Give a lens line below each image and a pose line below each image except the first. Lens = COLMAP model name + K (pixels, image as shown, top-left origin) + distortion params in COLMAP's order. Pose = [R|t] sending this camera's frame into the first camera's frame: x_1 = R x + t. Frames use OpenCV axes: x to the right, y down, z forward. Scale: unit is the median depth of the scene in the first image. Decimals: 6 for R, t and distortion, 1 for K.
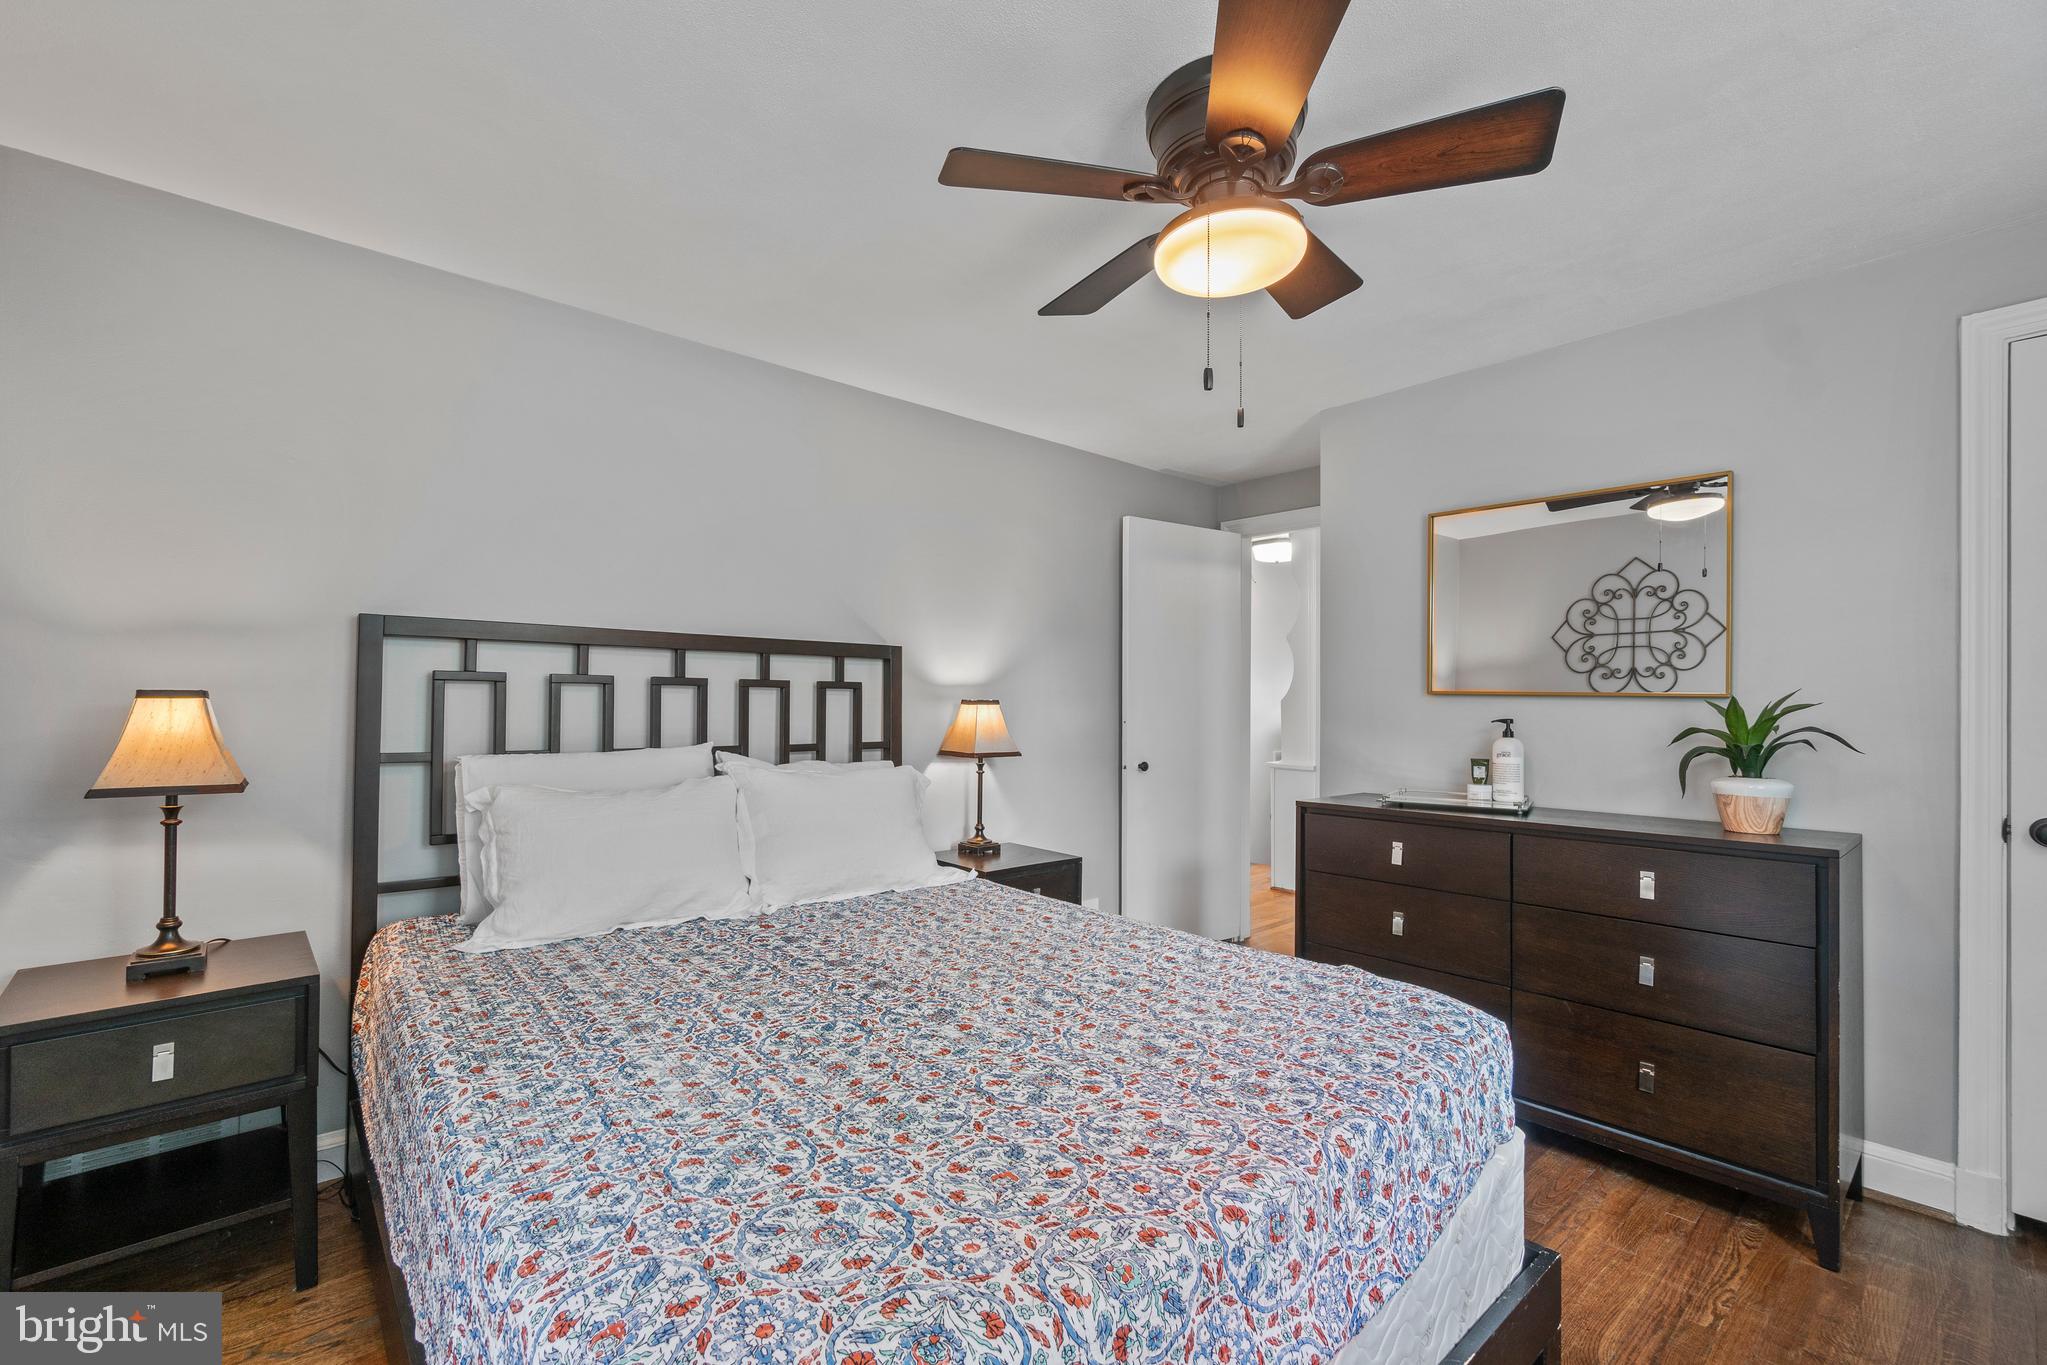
lens RADIAL K [[905.4, 0, 957.3], [0, 905.4, 680.8], [0, 0, 1]] dist [-0.022097, -0.000075]
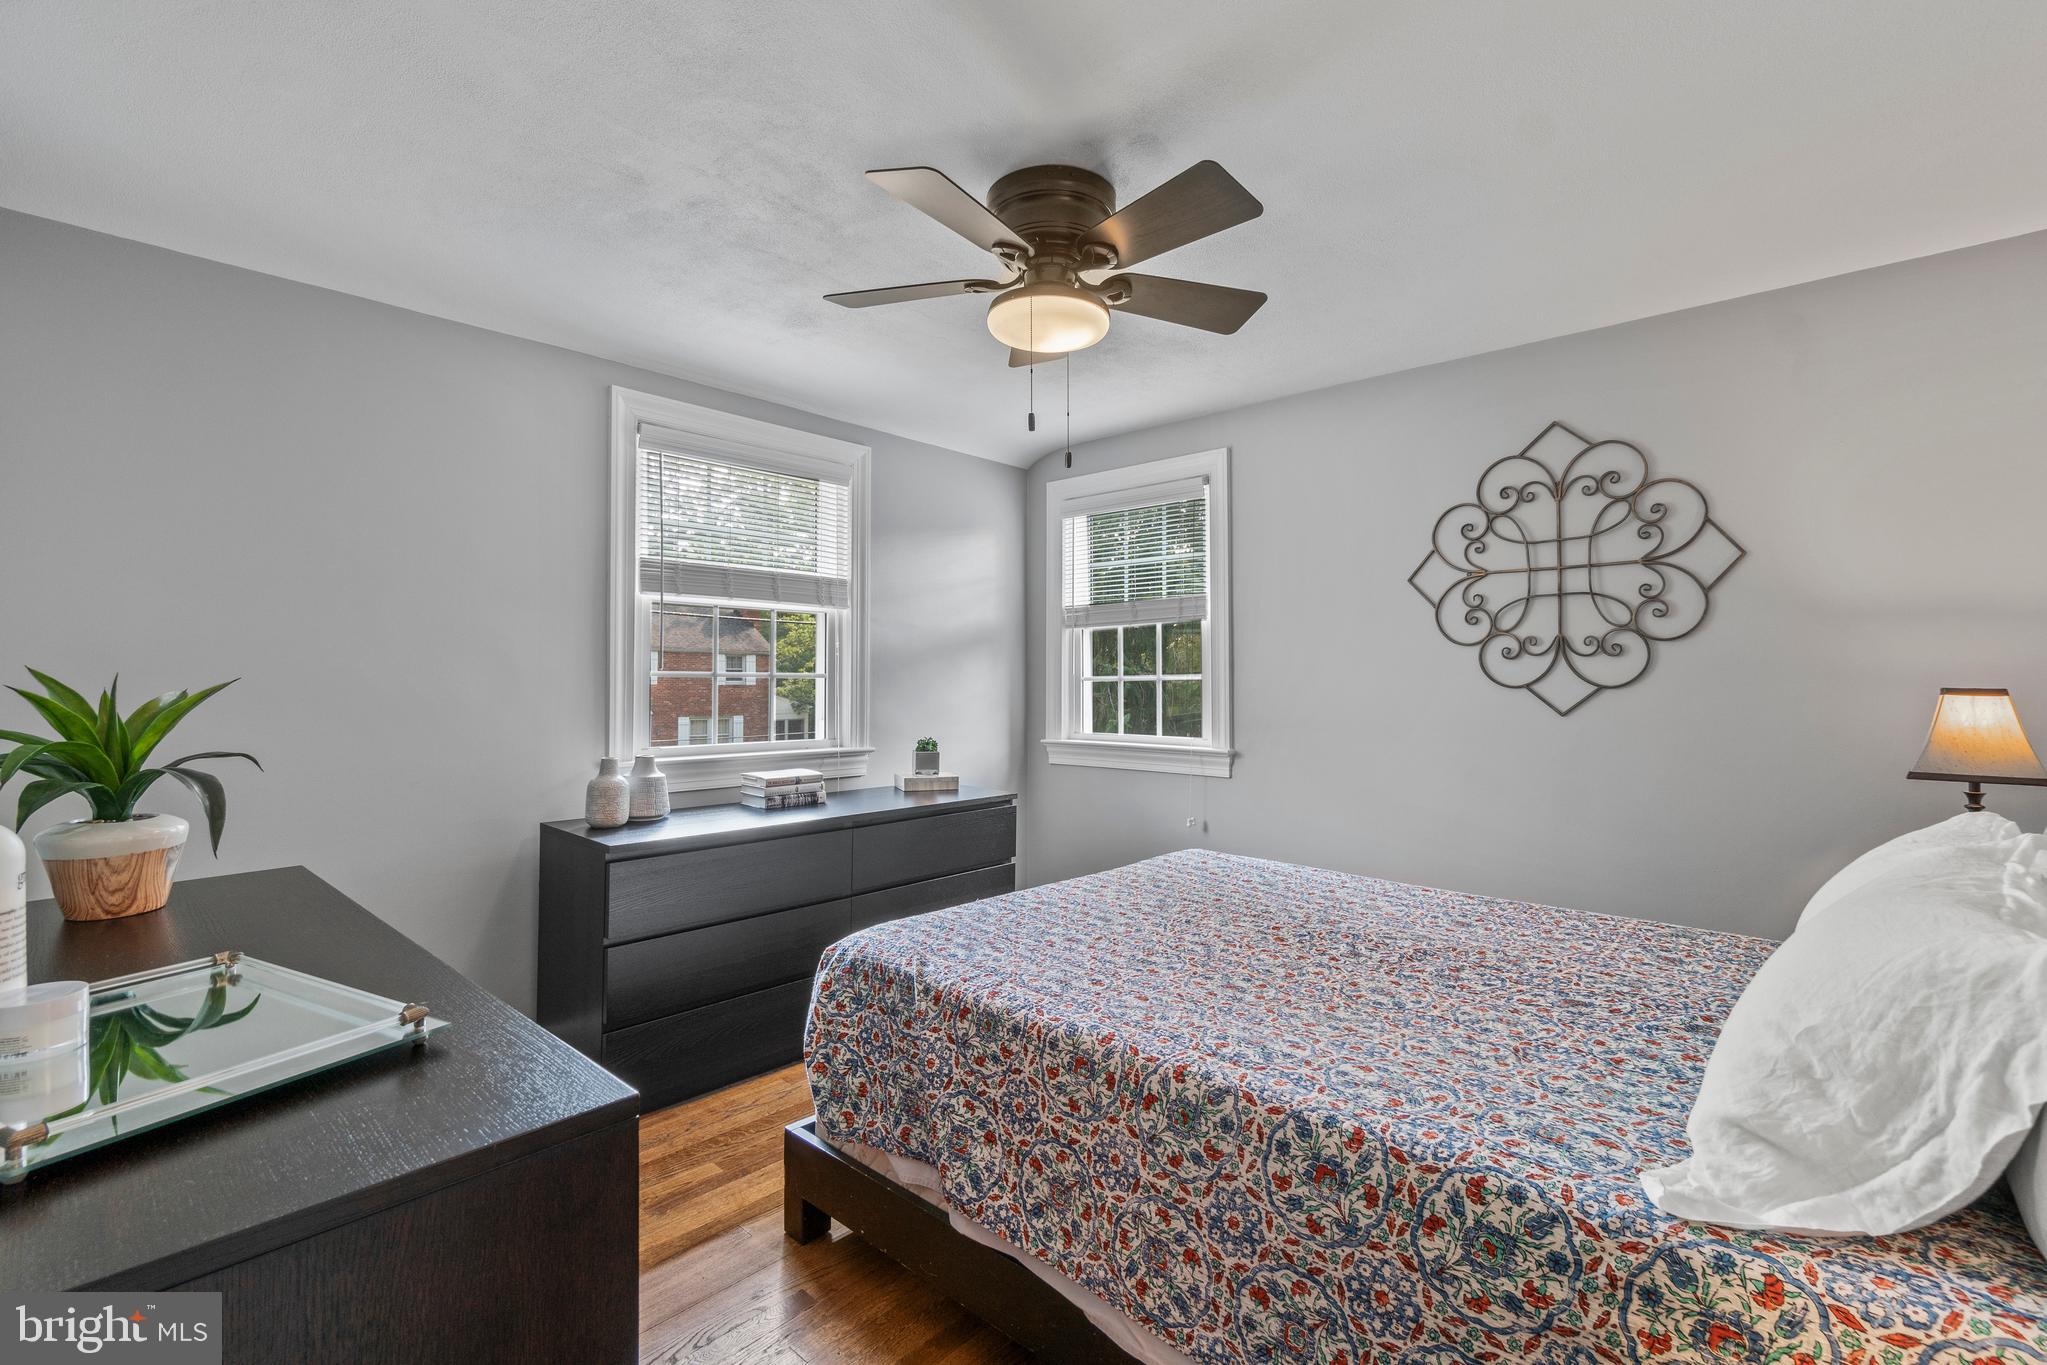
lens RADIAL K [[882.7, 0, 1023.5], [0, 882.7, 682.5], [0, 0, 1]] dist [0.015194, 0.000056]
pose [[-0.985148, -0.012107, -0.171279, 0.432614], [-0.011636, 0.999925, -0.003757, 0.021379], [0.171311, -0.001708, -0.985215, 1.737852]]
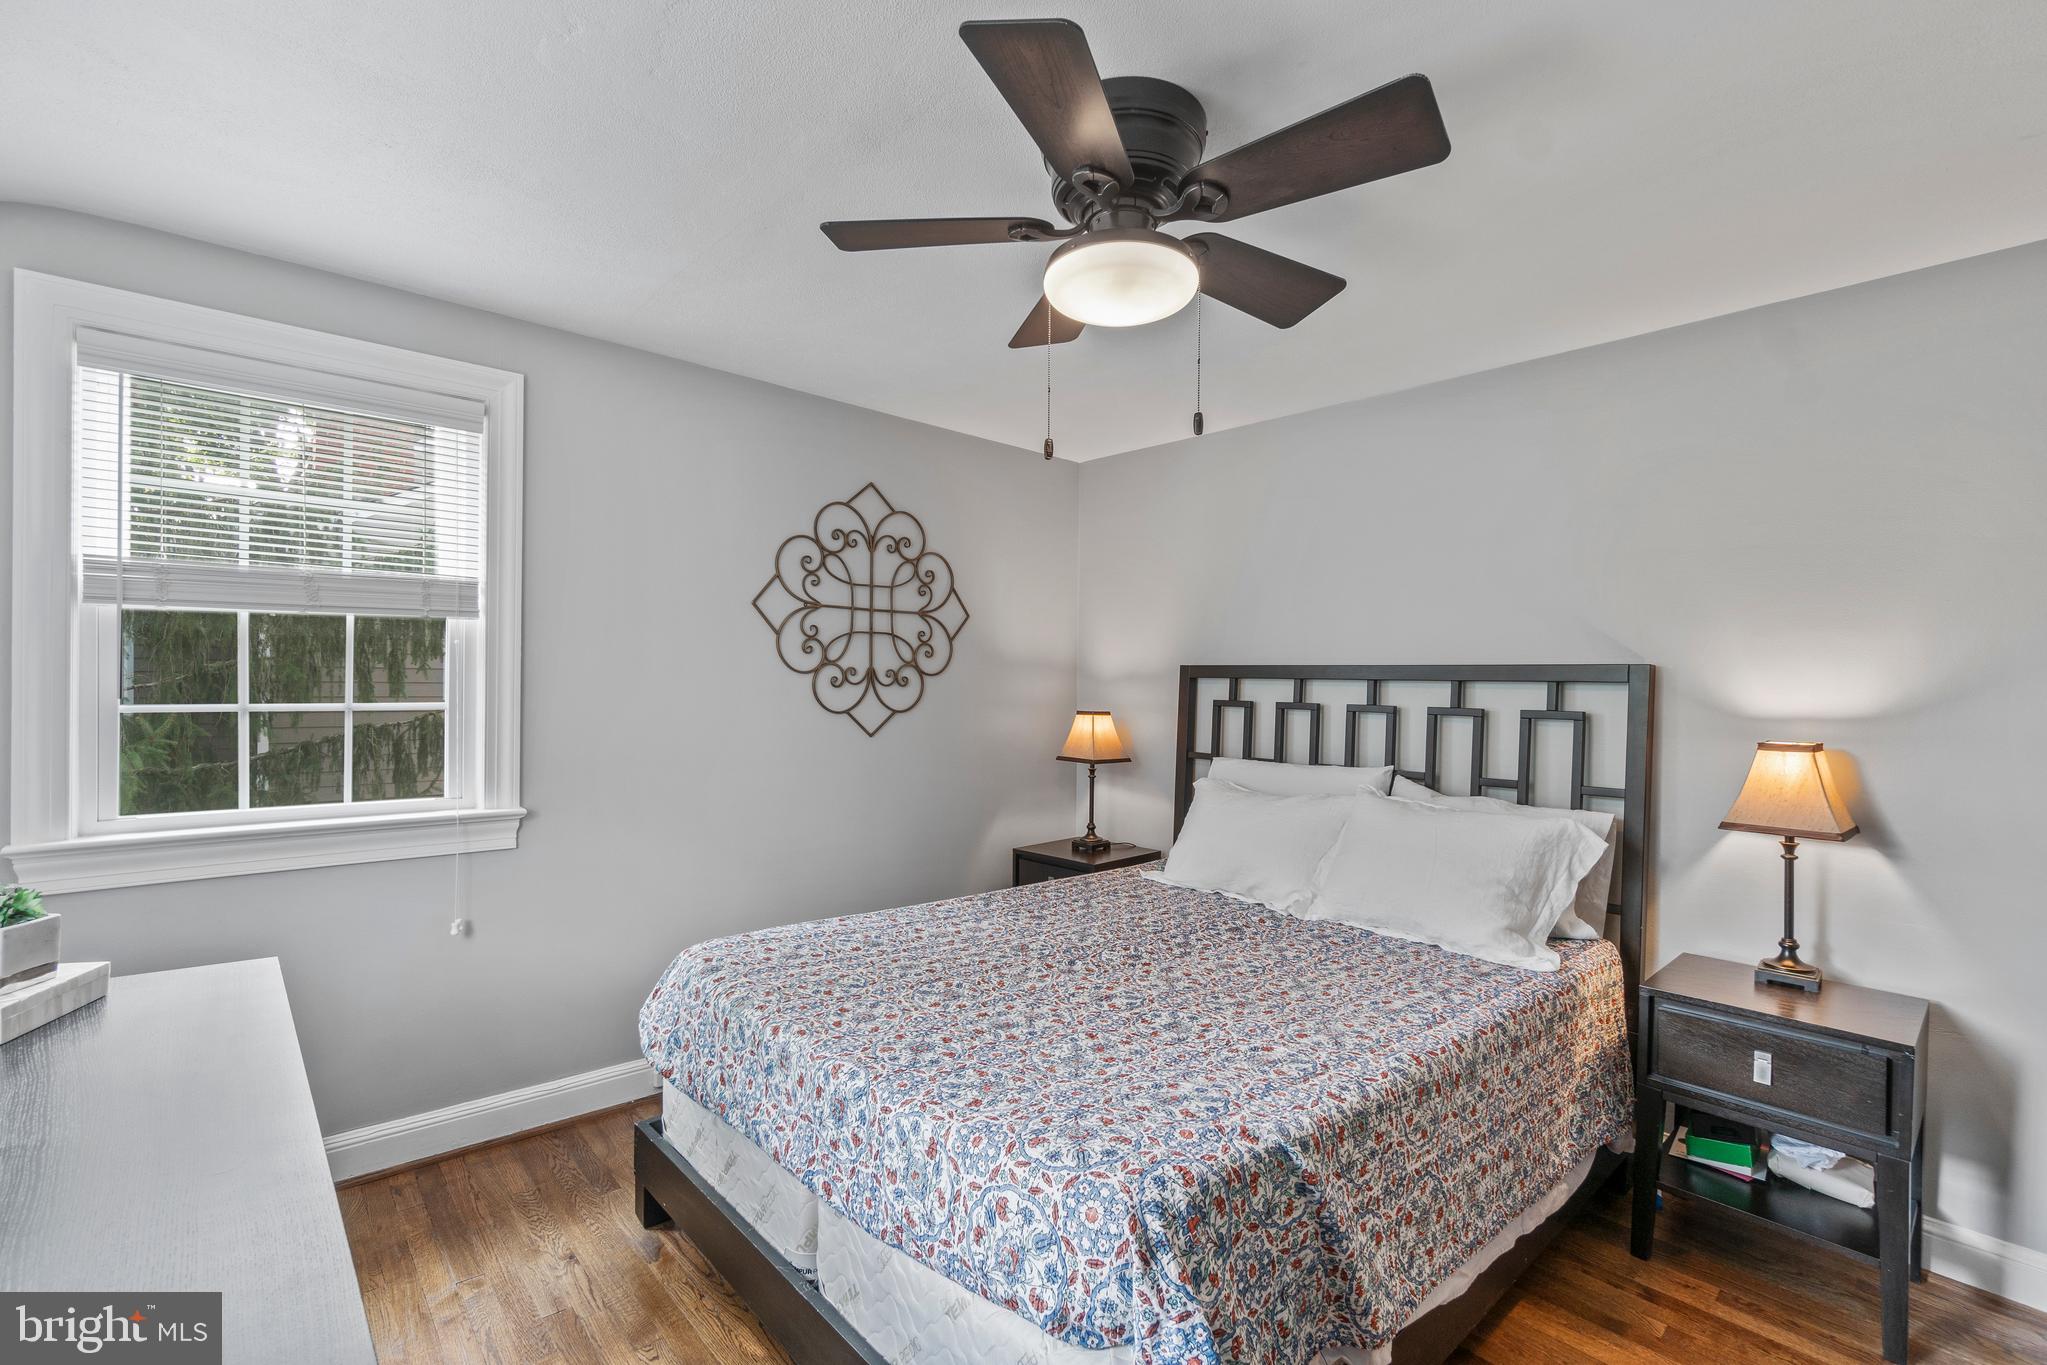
lens RADIAL K [[885.7, 0, 1009.8], [0, 885.7, 691.9], [0, 0, 1]] dist [0.000764, -0.000181]
pose [[0.033703, -0.006153, -0.999413, 0.996214], [-0.004437, 0.999970, -0.006306, -0.014675], [0.999422, 0.004647, 0.033675, 0.698385]]
